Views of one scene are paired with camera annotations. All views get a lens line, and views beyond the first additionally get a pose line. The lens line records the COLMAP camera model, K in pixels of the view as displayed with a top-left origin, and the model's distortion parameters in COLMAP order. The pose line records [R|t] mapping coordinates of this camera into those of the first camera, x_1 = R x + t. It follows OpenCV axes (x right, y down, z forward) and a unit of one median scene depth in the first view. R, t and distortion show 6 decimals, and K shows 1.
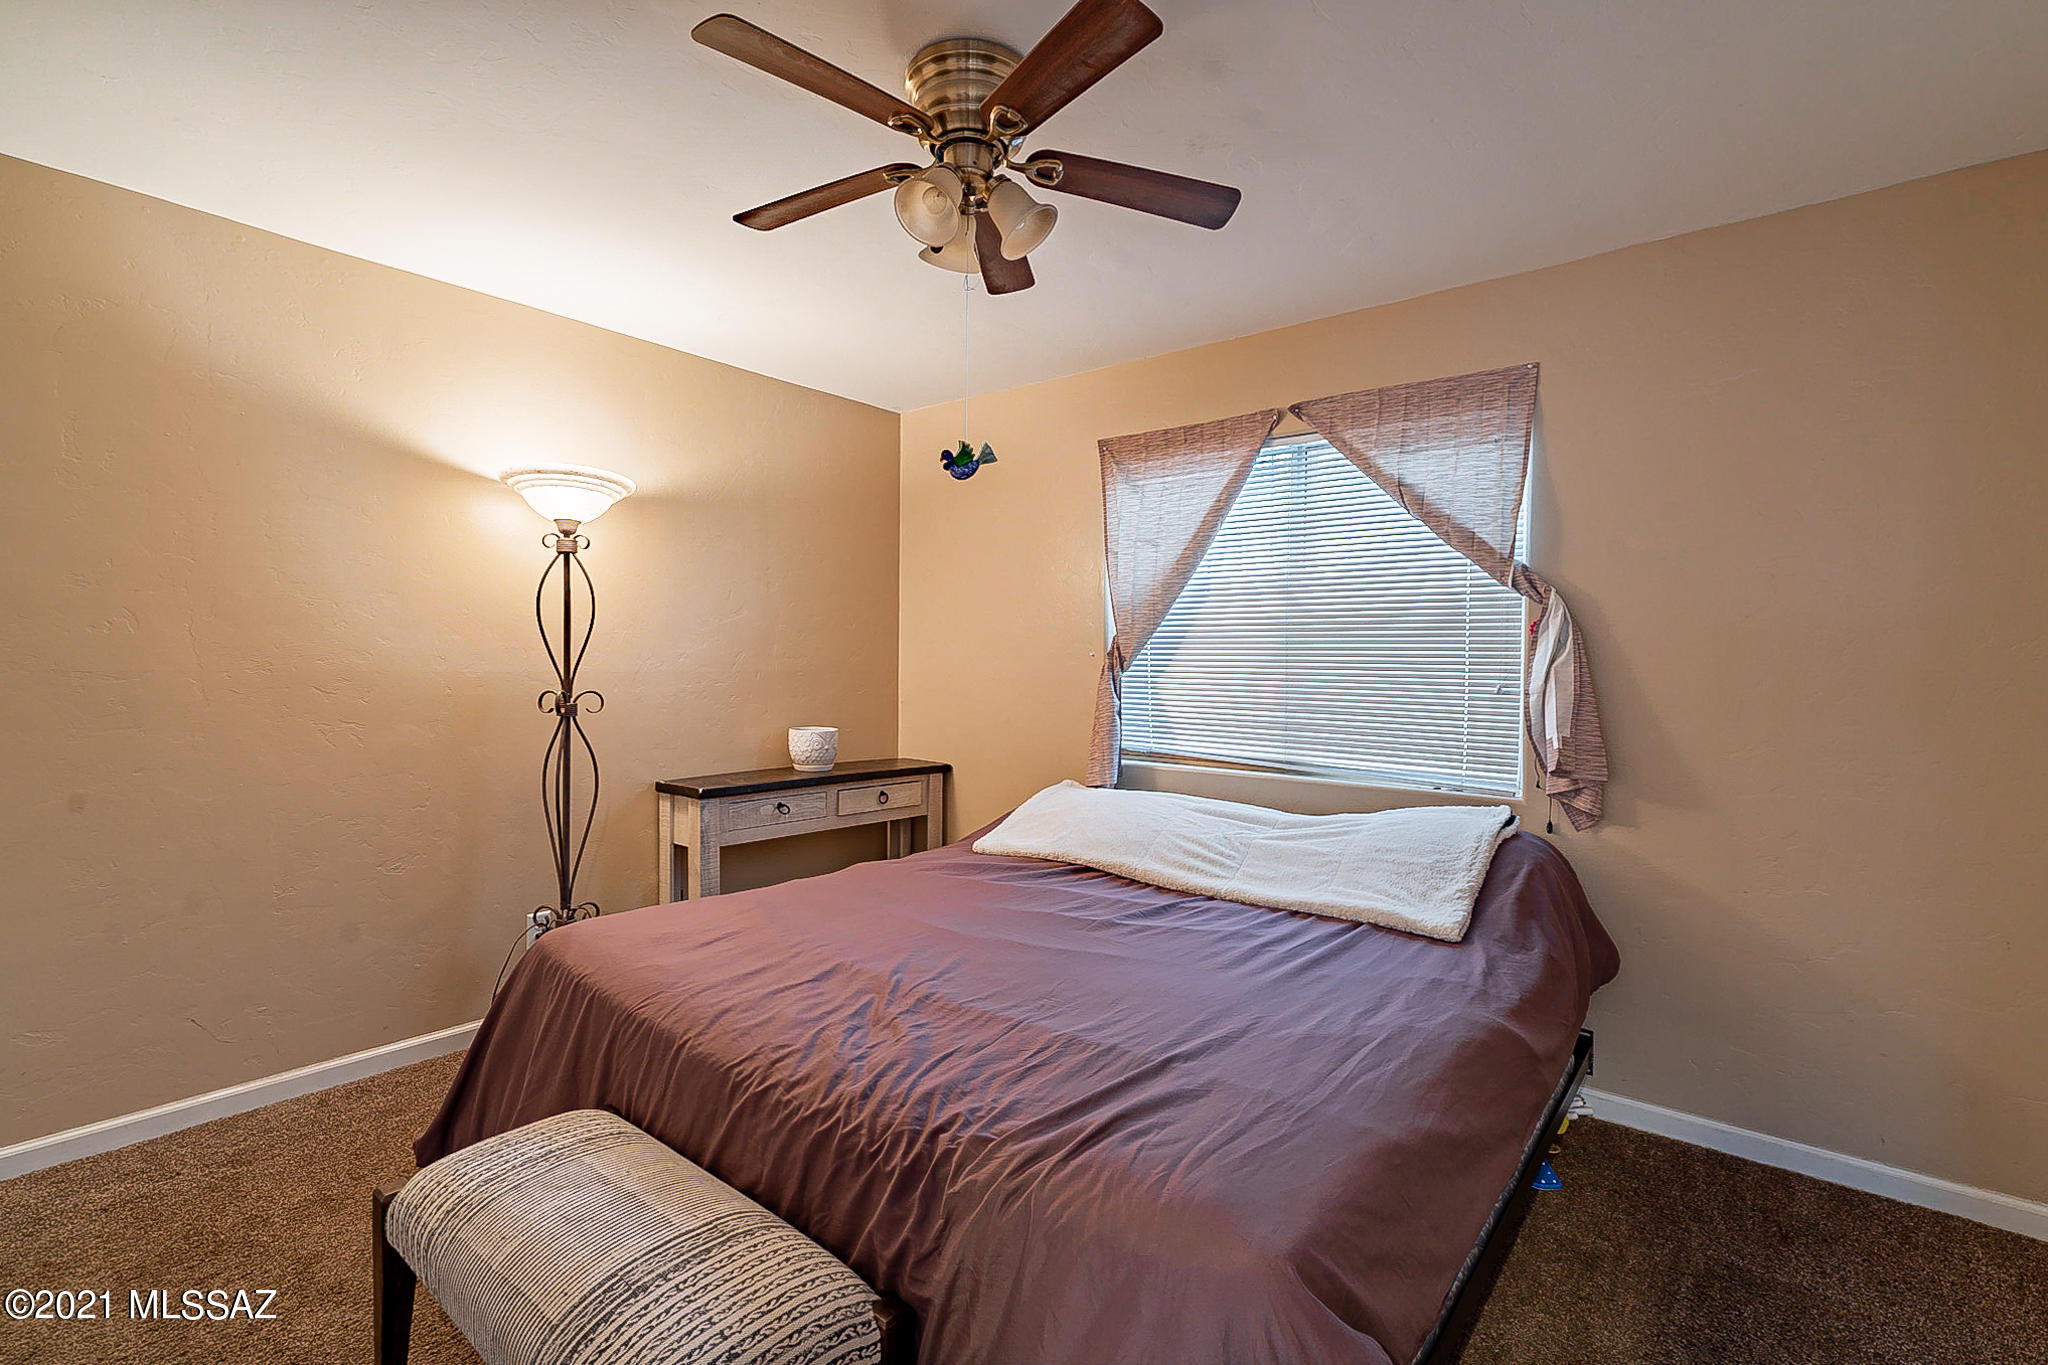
lens RADIAL K [[927.5, 0, 1023.5], [0, 927.5, 685.1], [0, 0, 1]] dist [-0.004722, -0.000187]
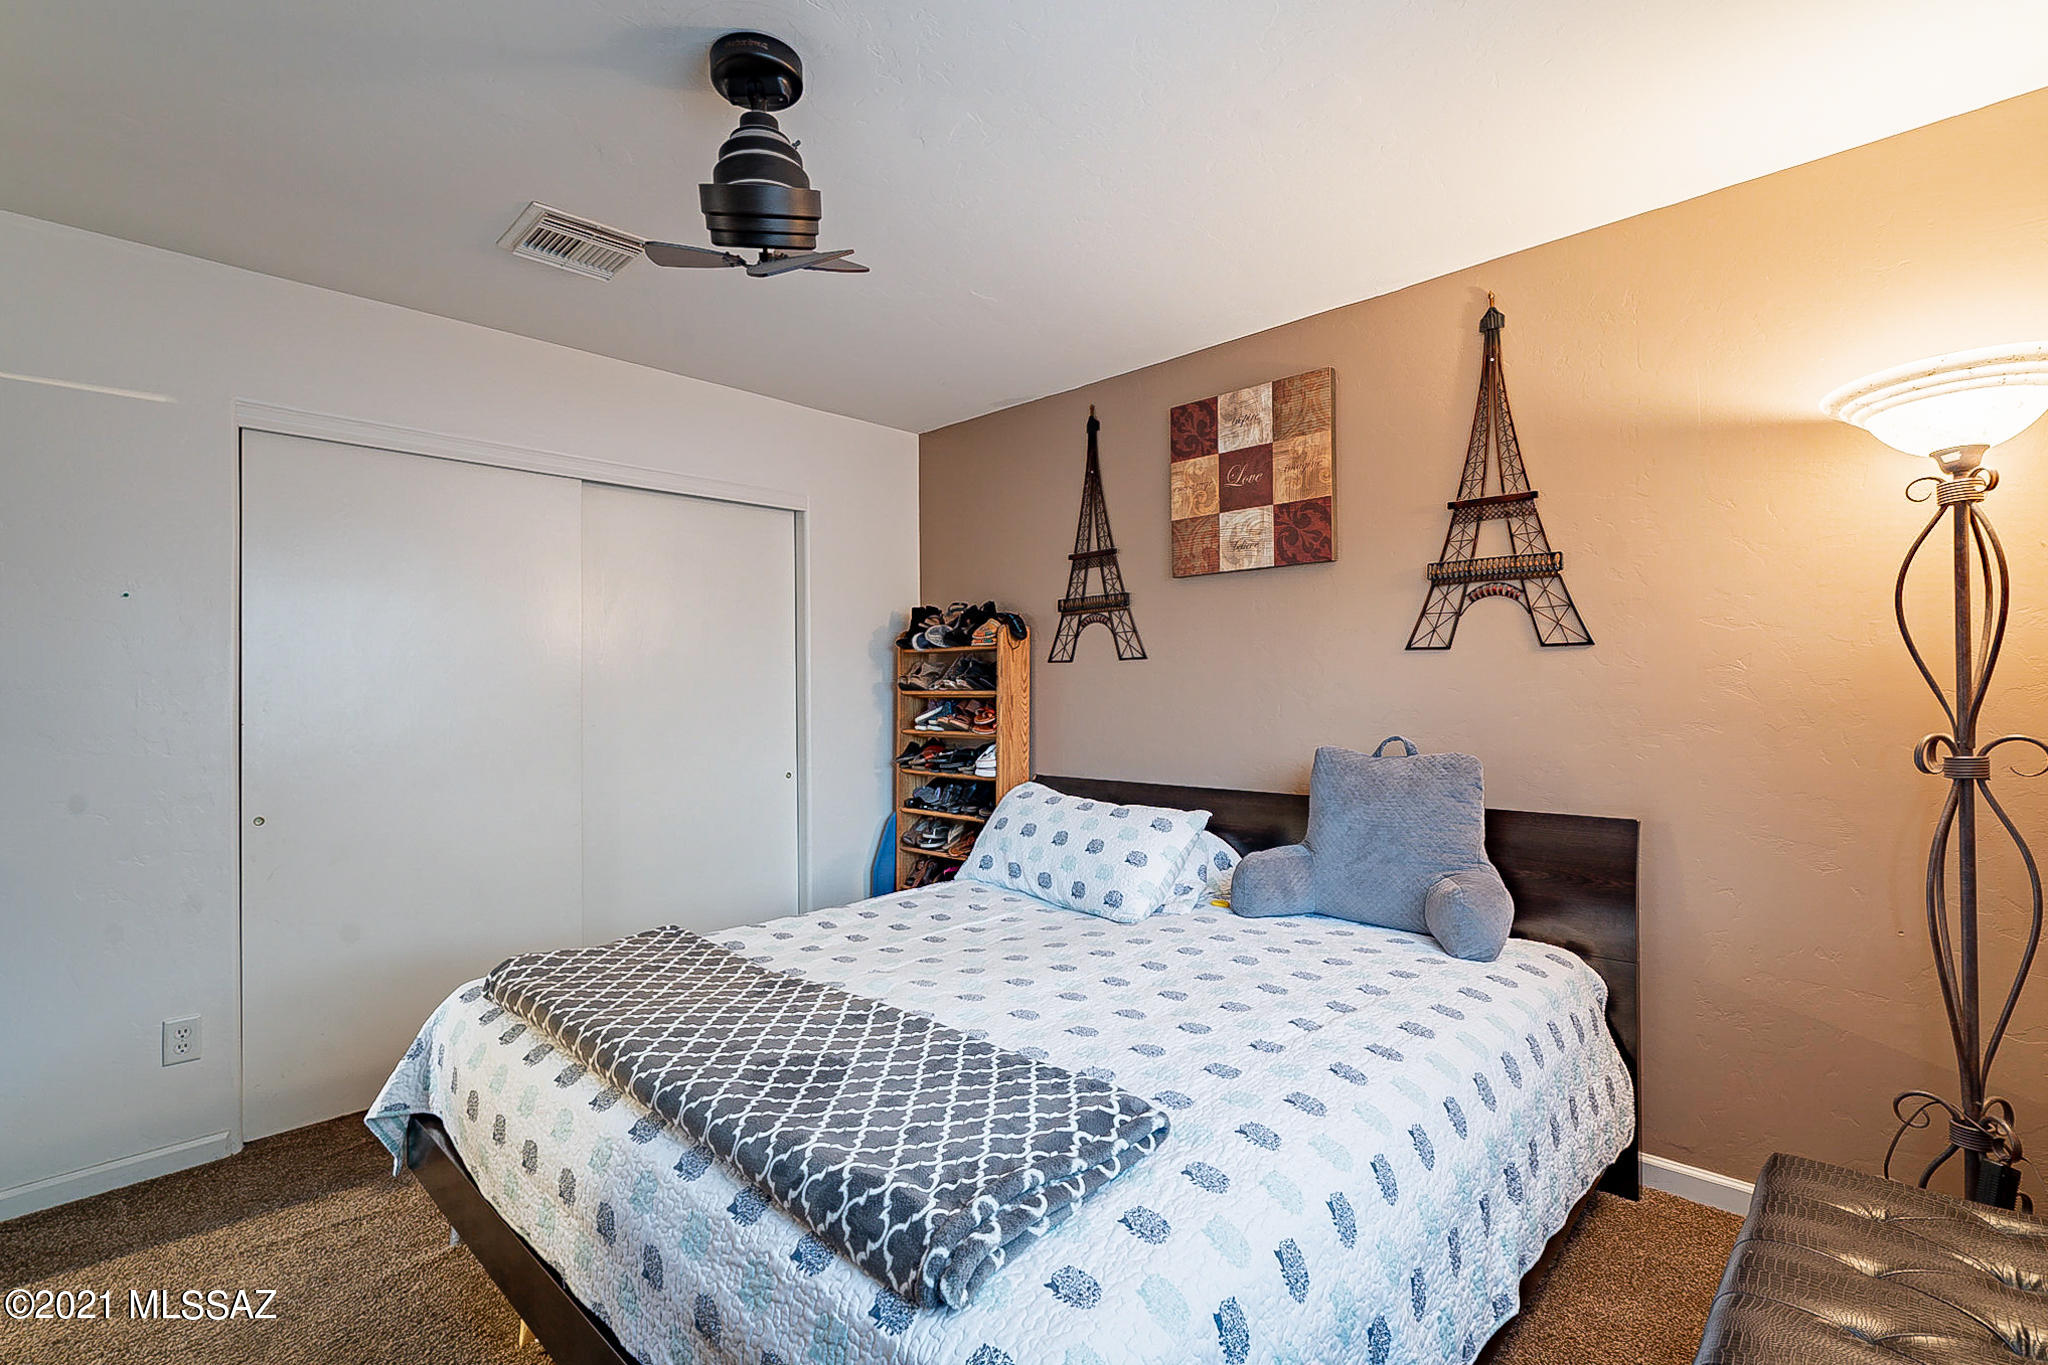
lens RADIAL K [[927.5, 0, 1023.2], [0, 927.5, 682.3], [0, 0, 1]] dist [-0.004722, -0.000187]
pose [[0.310904, -0.015771, -0.950310, -0.122672], [0.019772, 0.999753, -0.010123, -0.035431], [0.950236, -0.015642, 0.311139, 0.251843]]
